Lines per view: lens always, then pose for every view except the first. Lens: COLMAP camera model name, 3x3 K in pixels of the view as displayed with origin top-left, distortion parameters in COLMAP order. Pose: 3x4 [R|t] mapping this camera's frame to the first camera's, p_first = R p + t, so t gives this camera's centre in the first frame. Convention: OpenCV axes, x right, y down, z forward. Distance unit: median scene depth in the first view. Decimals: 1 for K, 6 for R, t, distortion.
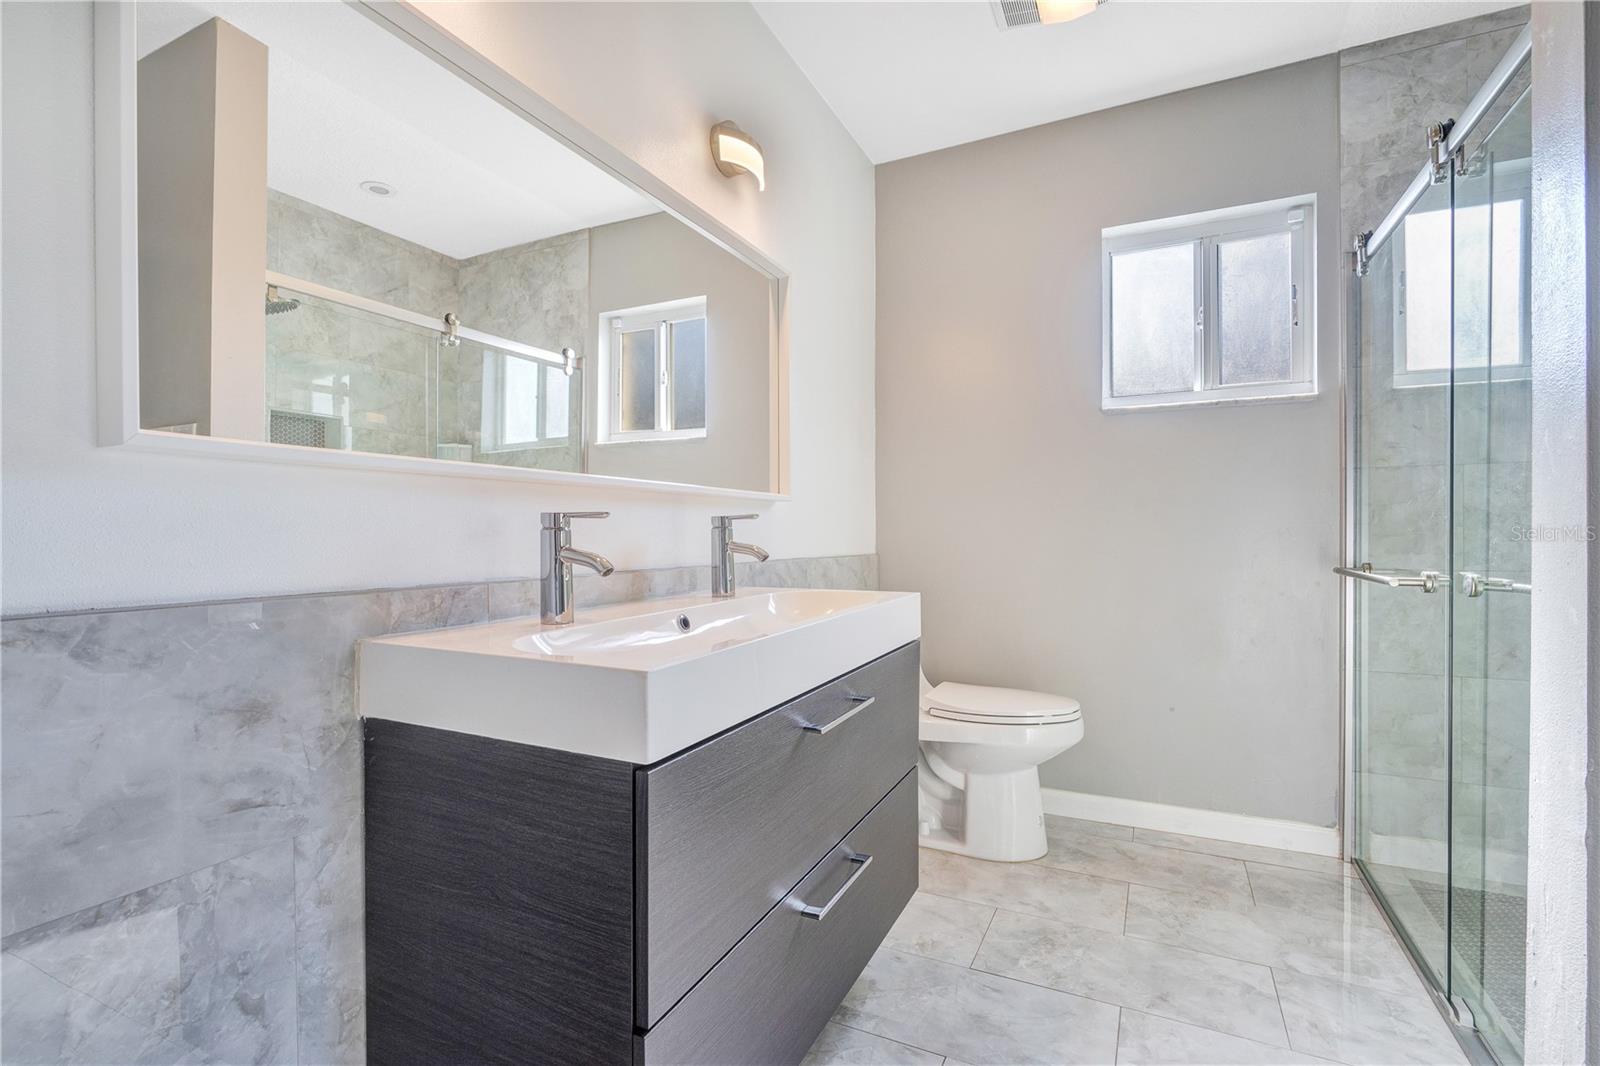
lens RADIAL K [[748.3, 0, 800.0], [0, 748.3, 533.0], [0, 0, 1]] dist [-0.020185, 0.000060]
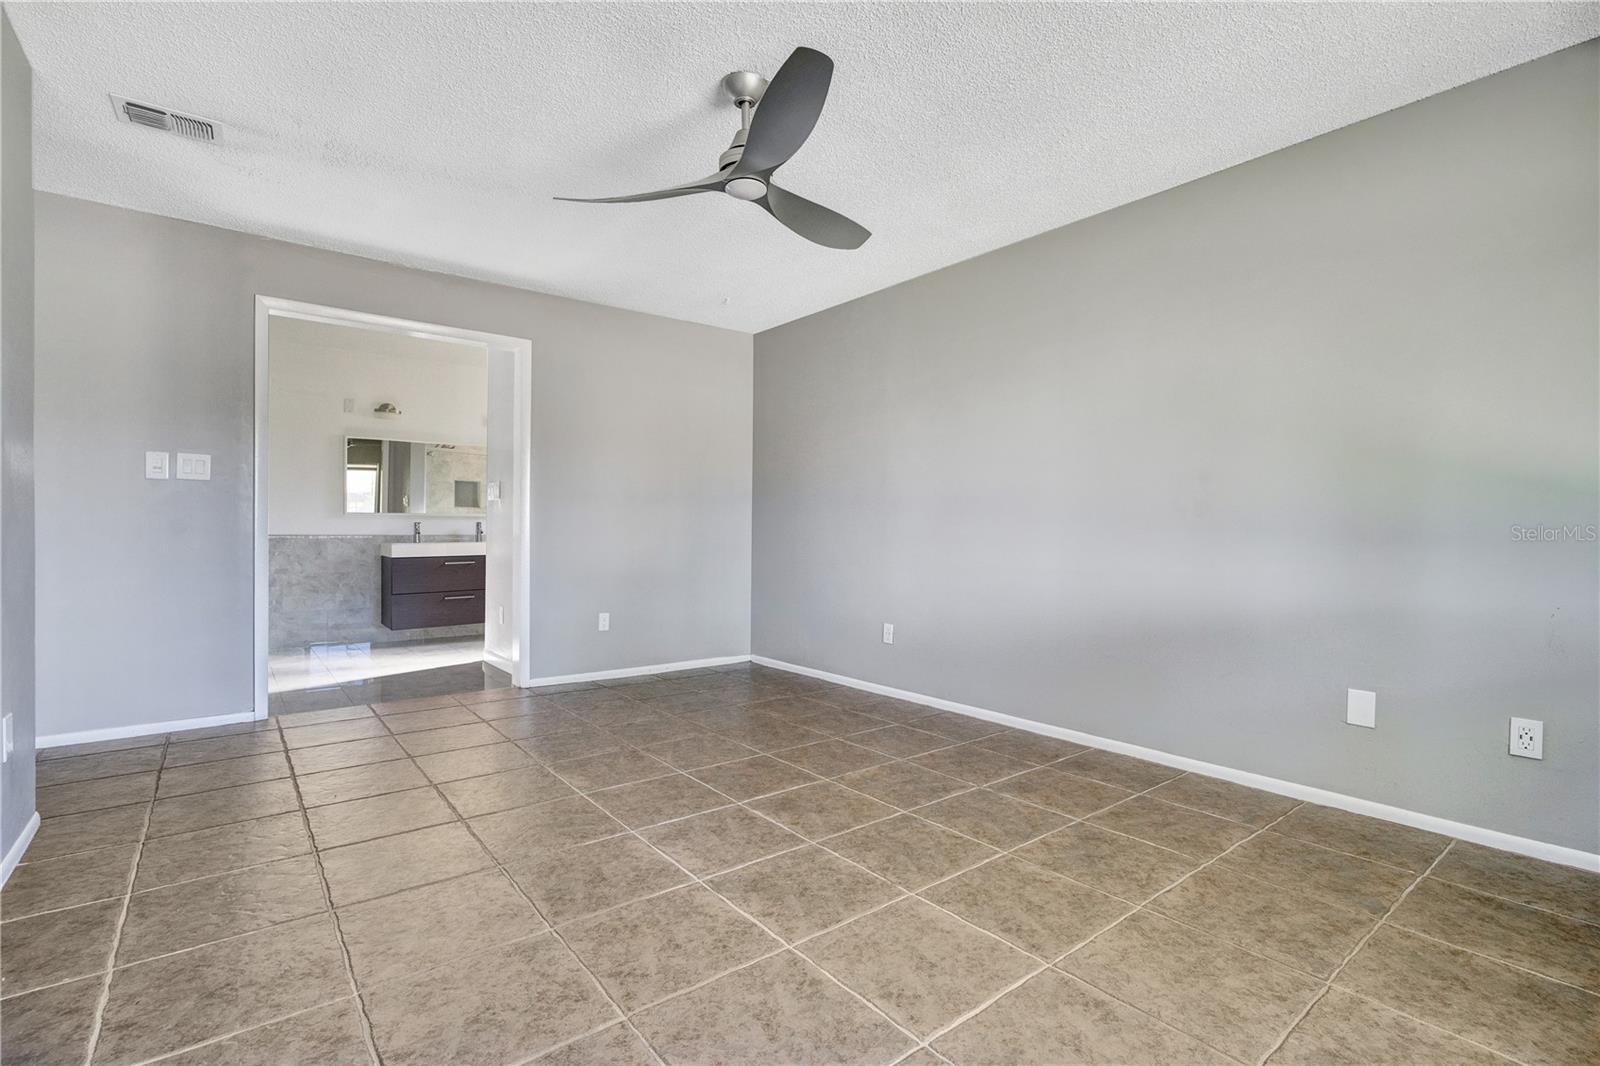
lens RADIAL K [[748.3, 0, 800.0], [0, 748.3, 533.0], [0, 0, 1]] dist [-0.020185, 0.000060]
pose [[0.898731, 0.009722, -0.438393, 5.407060], [-0.010154, 0.999948, 0.001359, 0.011611], [0.438383, 0.003230, 0.898782, -3.140116]]
